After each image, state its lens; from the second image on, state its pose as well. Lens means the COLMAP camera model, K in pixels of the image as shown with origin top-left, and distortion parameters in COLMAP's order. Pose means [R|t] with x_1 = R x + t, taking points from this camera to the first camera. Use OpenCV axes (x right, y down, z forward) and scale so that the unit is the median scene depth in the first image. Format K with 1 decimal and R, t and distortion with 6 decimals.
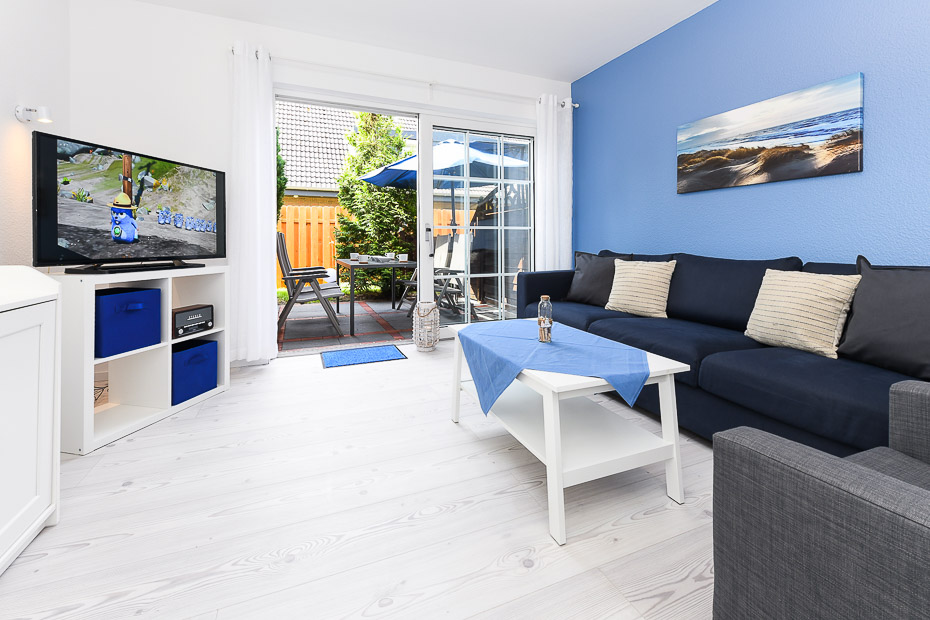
lens RADIAL K [[357.4, 0, 470.3], [0, 357.4, 239.9], [0, 0, 1]] dist [0.002510, -0.000562]
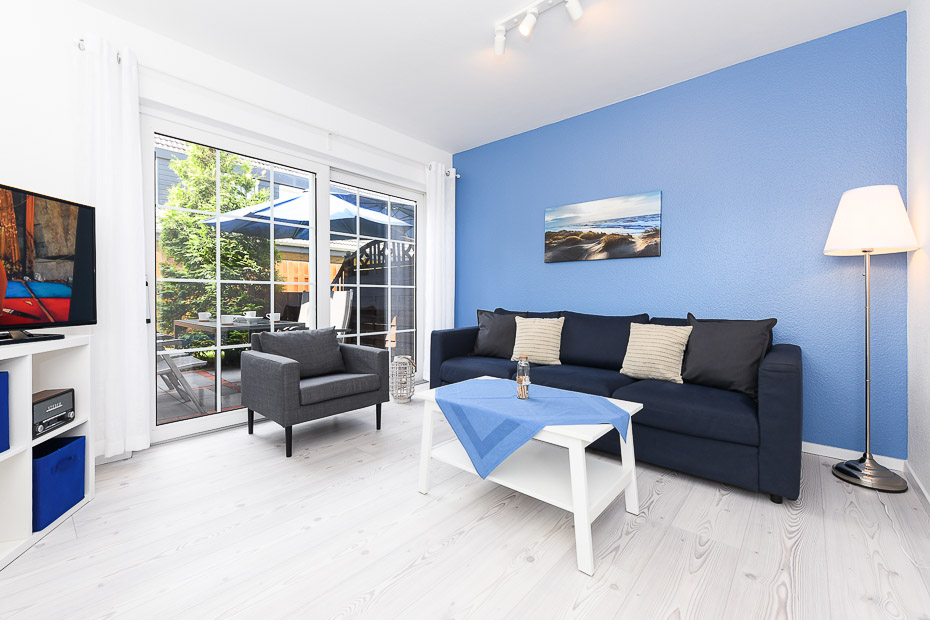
lens RADIAL K [[357.4, 0, 466.8], [0, 357.4, 298.6], [0, 0, 1]] dist [0.002510, -0.000562]
pose [[0.904060, 0.002755, 0.427397, -0.264823], [-0.008177, 0.999908, 0.010852, -0.018795], [-0.427328, -0.013306, 0.903999, -0.021704]]
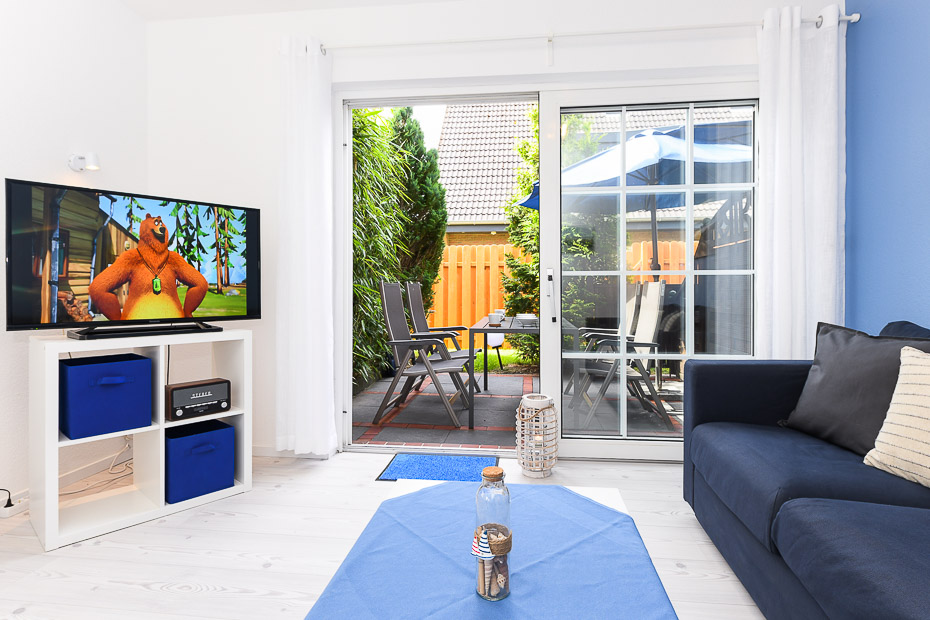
lens RADIAL K [[502.8, 0, 456.8], [0, 502.8, 295.8], [0, 0, 1]] dist [0.002177, -0.002091]
pose [[0.889529, 0.004683, -0.456854, 0.201395], [0.002275, 0.999890, 0.014679, -0.016220], [0.456872, -0.014097, 0.889421, 0.225235]]
